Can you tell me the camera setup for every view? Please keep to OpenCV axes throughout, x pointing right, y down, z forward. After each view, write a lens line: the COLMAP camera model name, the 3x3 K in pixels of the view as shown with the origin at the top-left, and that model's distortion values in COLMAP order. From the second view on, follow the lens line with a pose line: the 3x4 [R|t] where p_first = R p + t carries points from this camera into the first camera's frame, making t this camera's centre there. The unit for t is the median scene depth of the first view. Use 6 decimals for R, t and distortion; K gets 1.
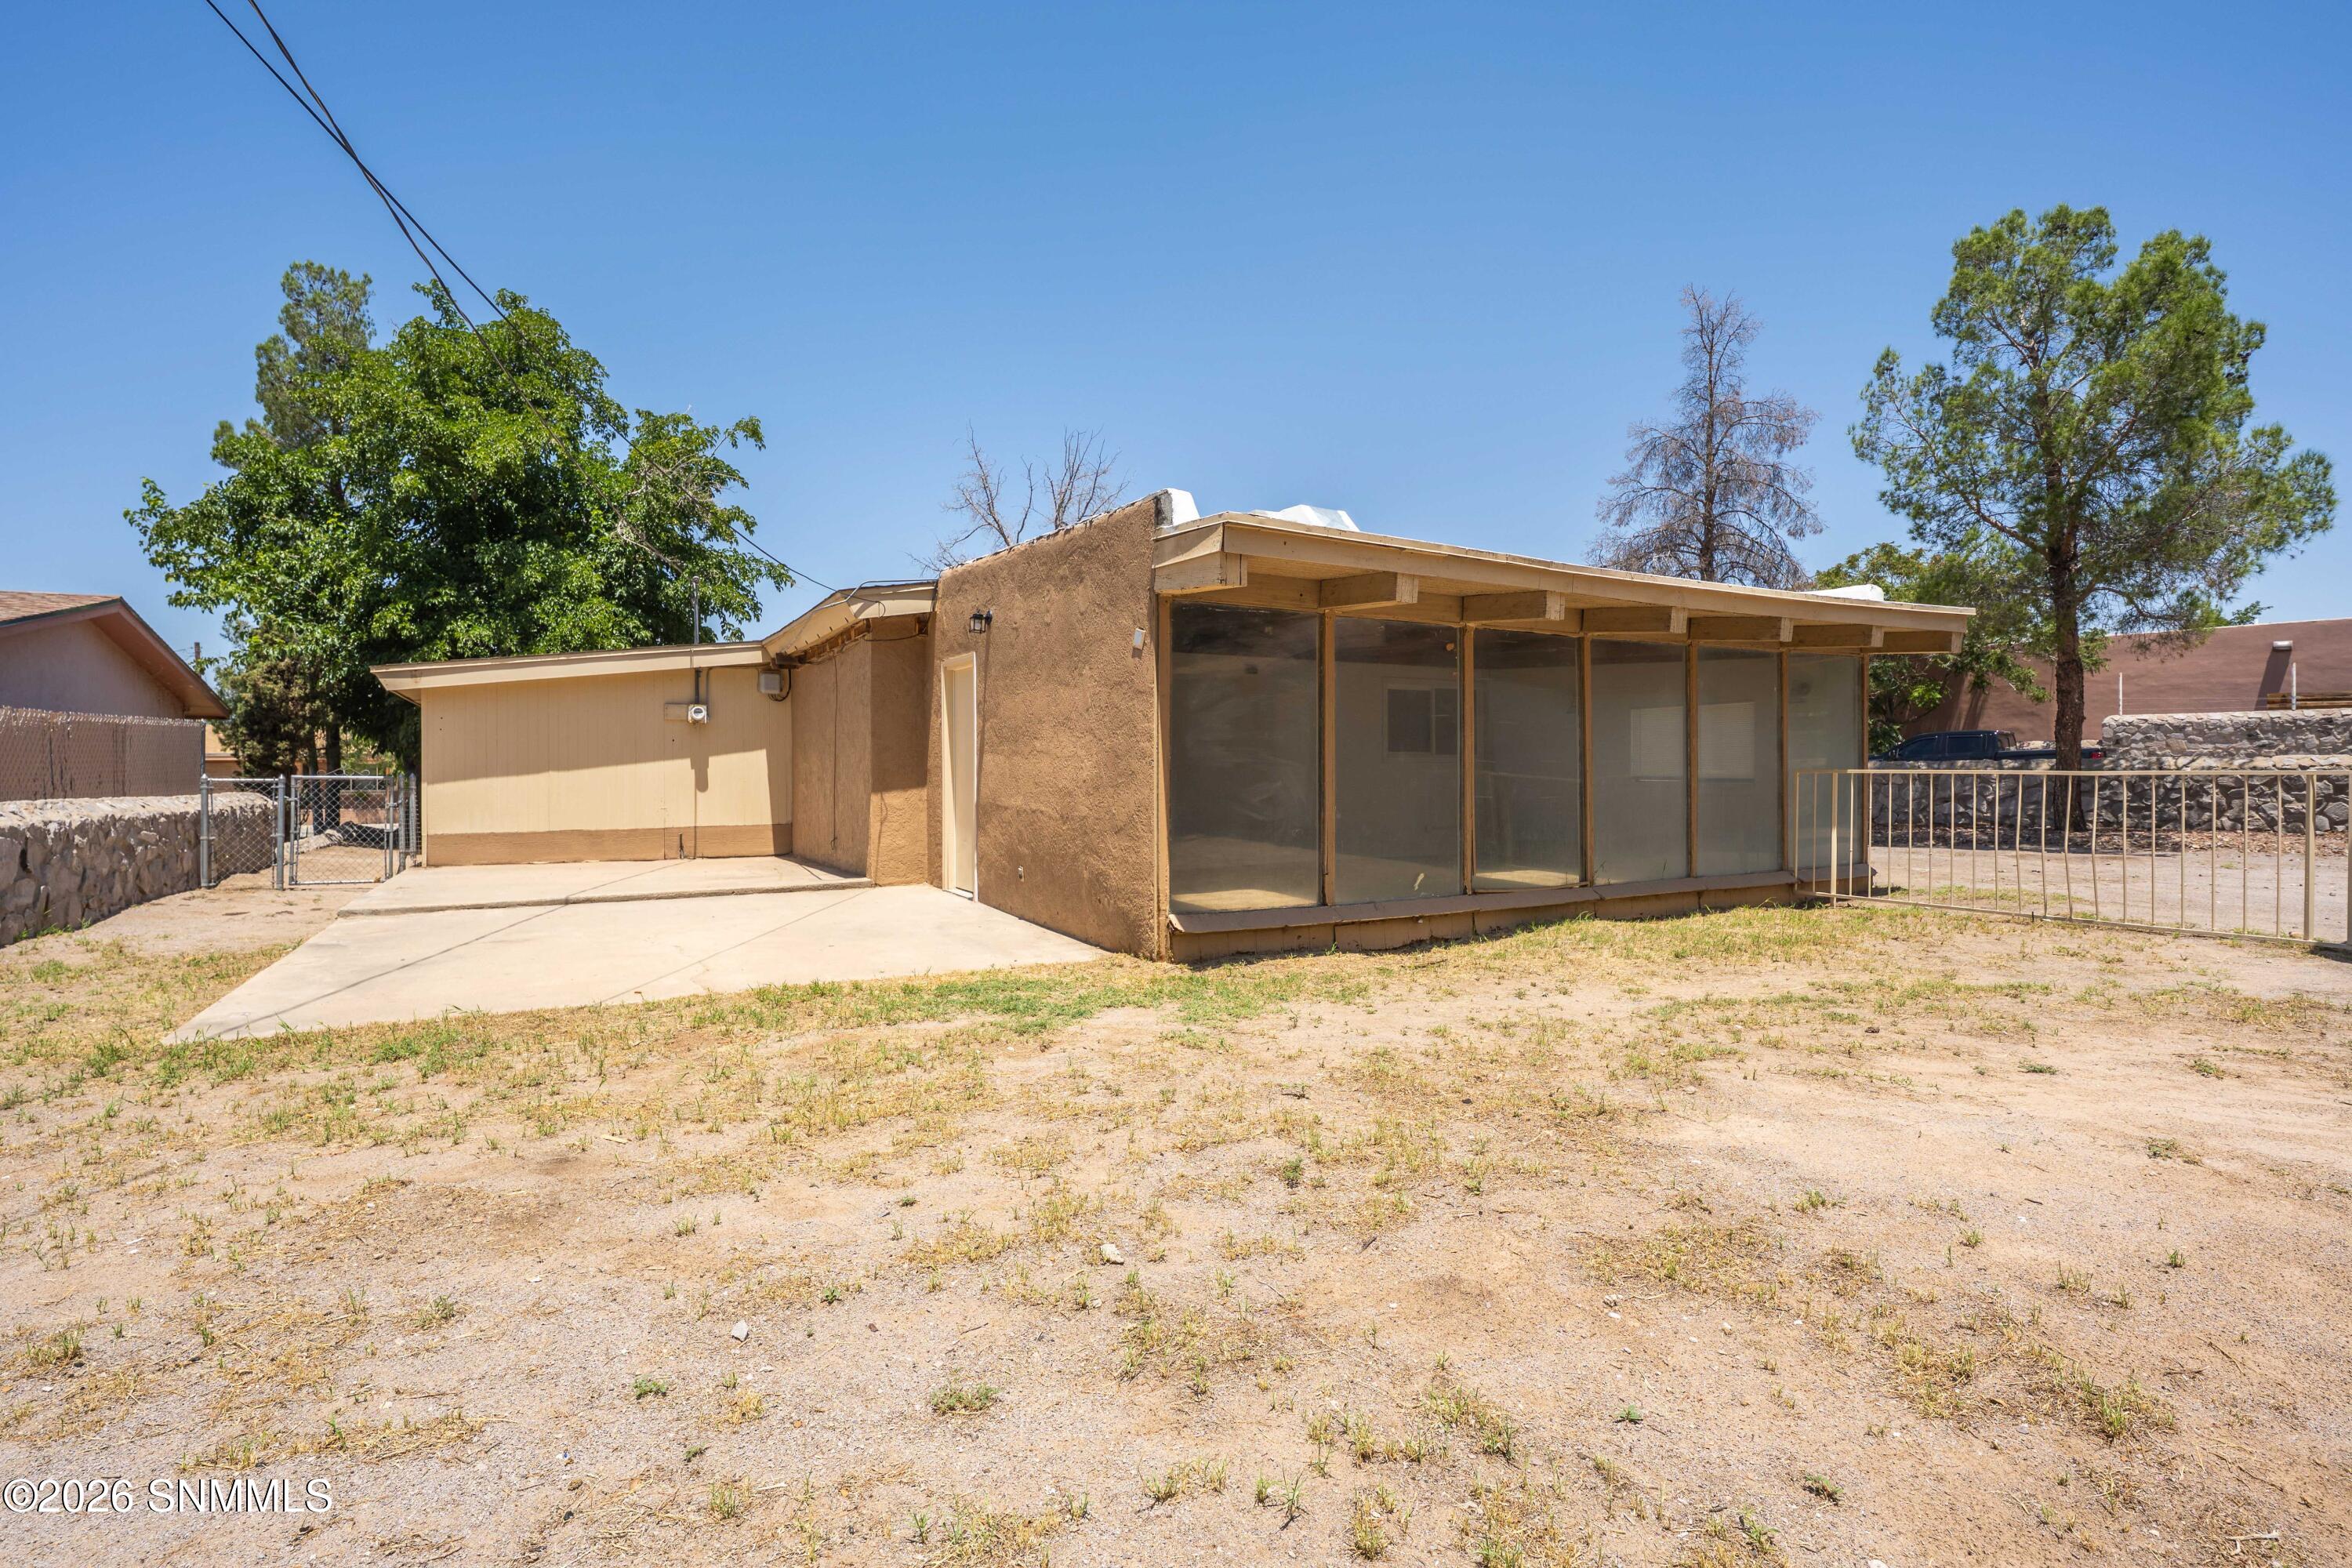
lens RADIAL K [[1122.5, 0, 1181.7], [0, 1122.5, 782.5], [0, 0, 1]] dist [-0.003675, 0.001035]
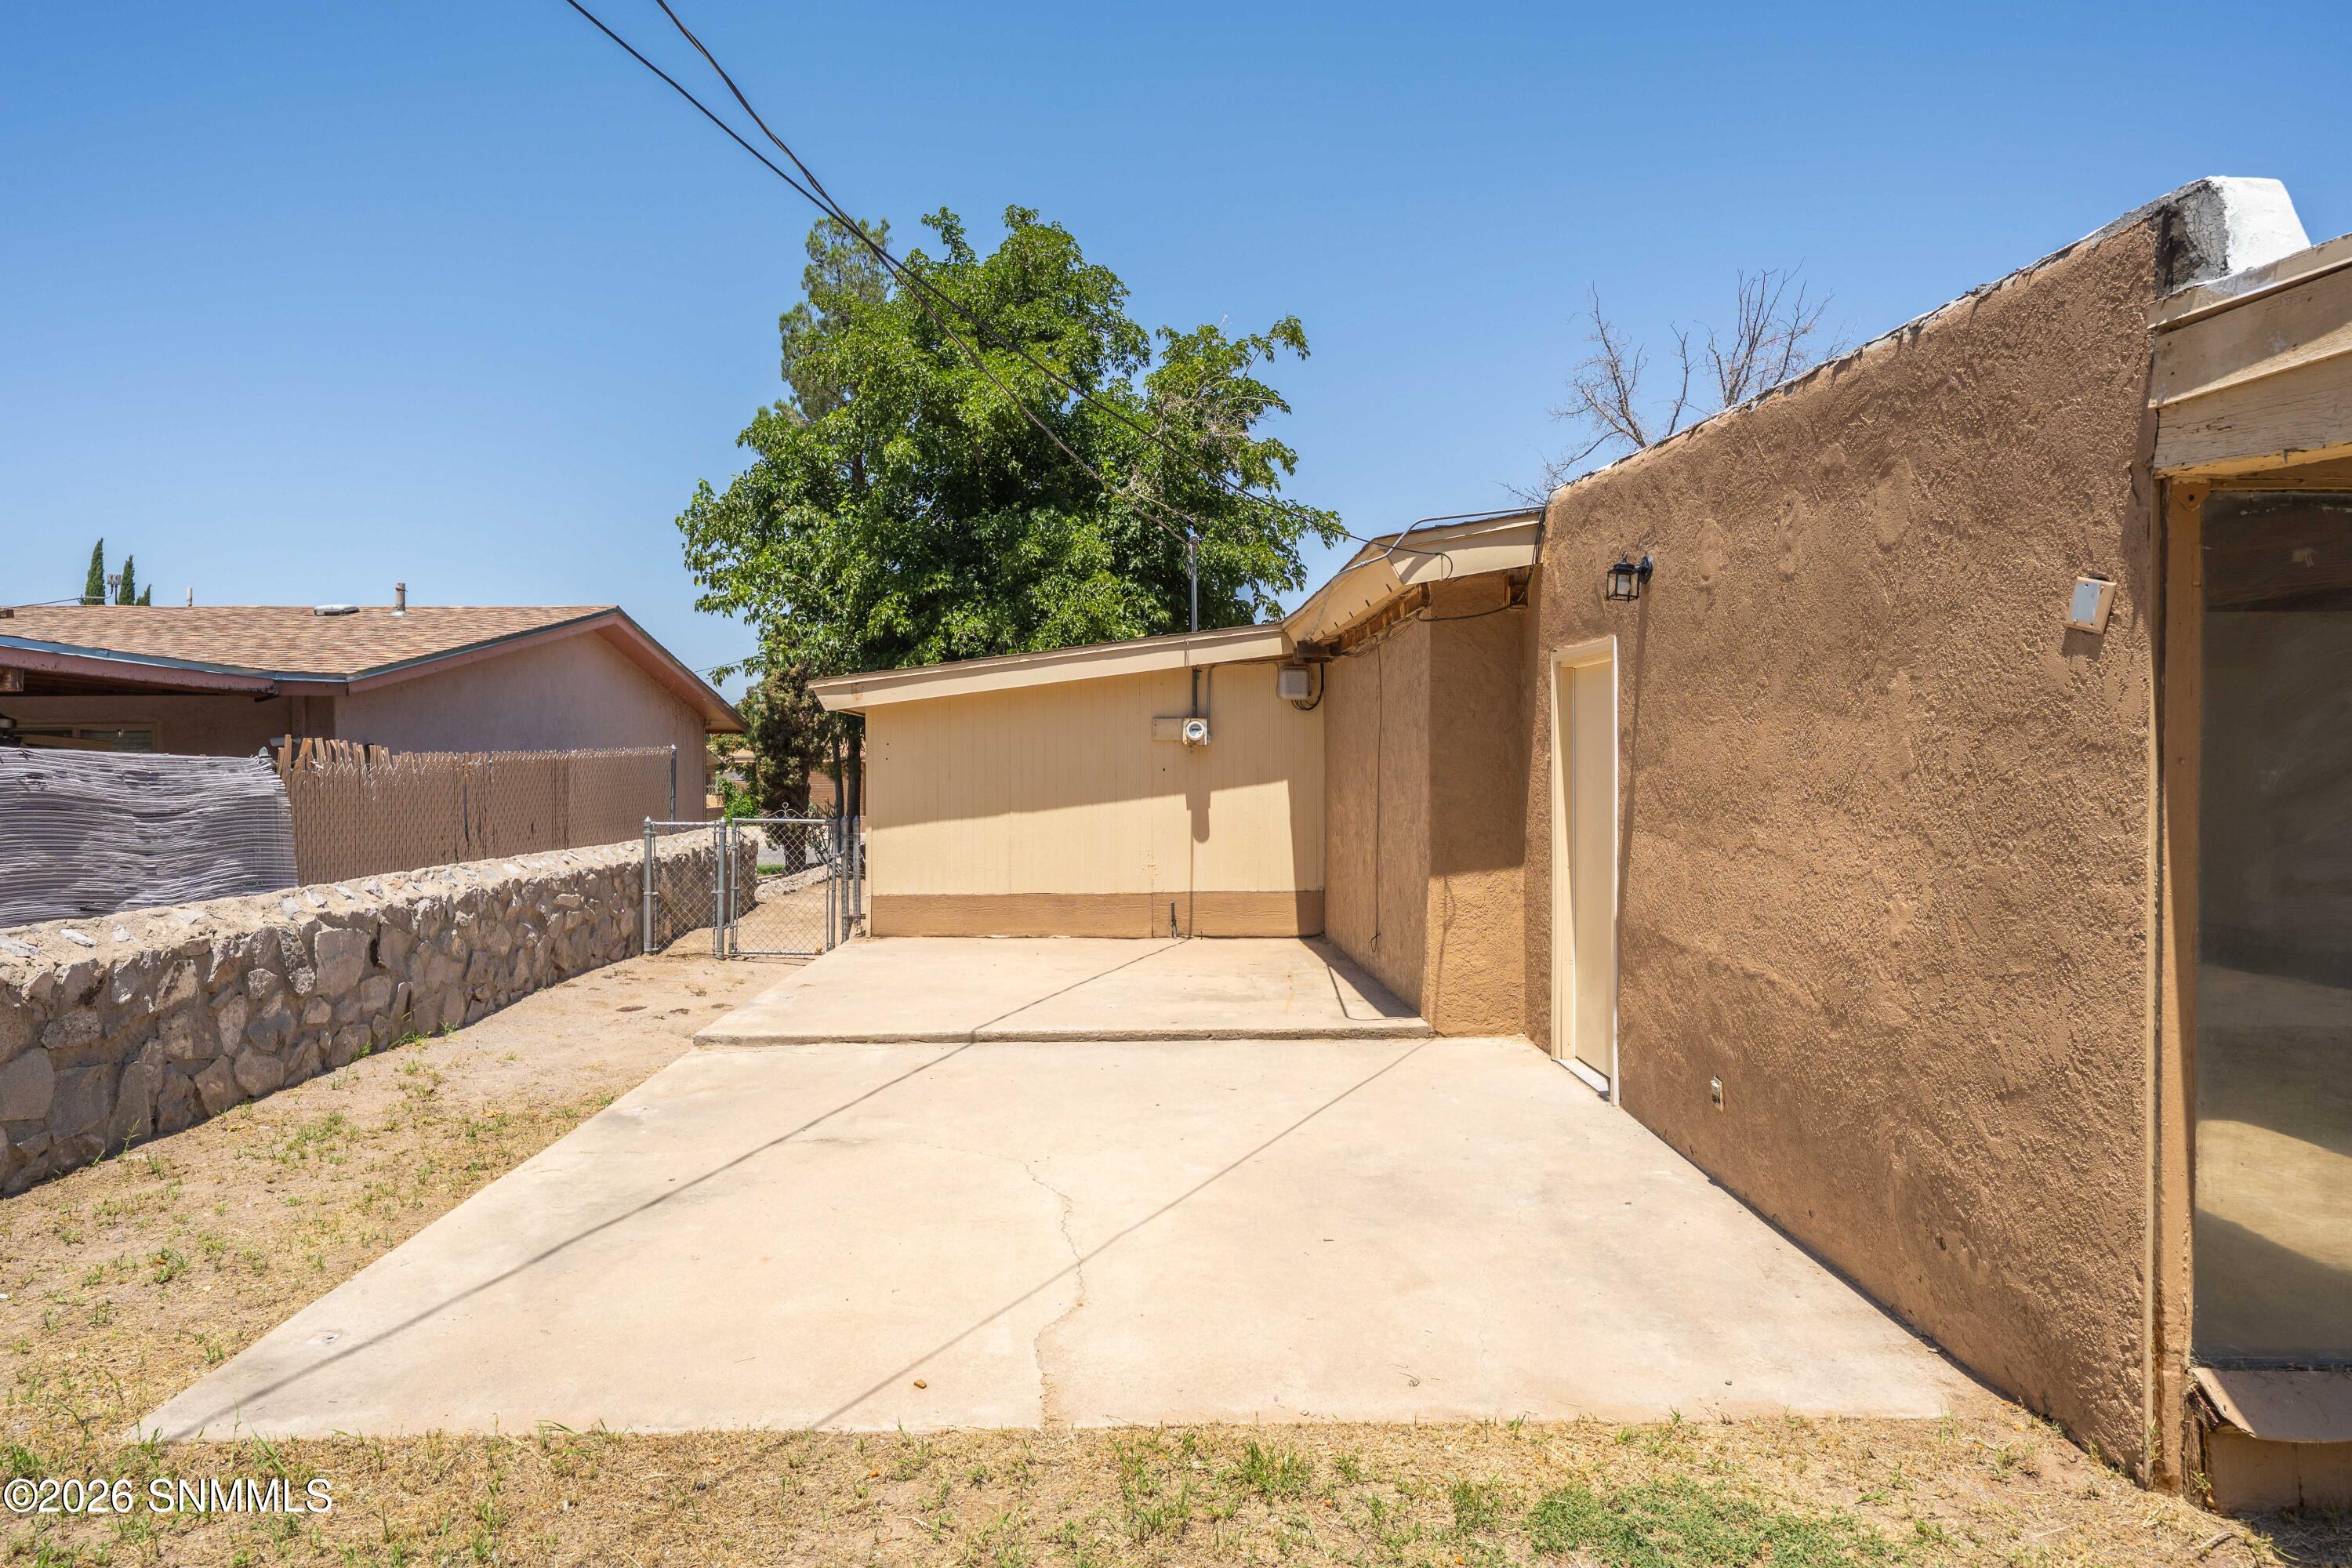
lens RADIAL K [[1353.8, 0, 1165.5], [0, 1353.8, 769.0], [0, 0, 1]] dist [0.000687, 0.001464]
pose [[0.883970, 0.005092, -0.467517, -0.059069], [-0.005196, 0.999986, 0.001067, -0.042793], [0.467515, 0.001486, 0.883984, 0.271187]]
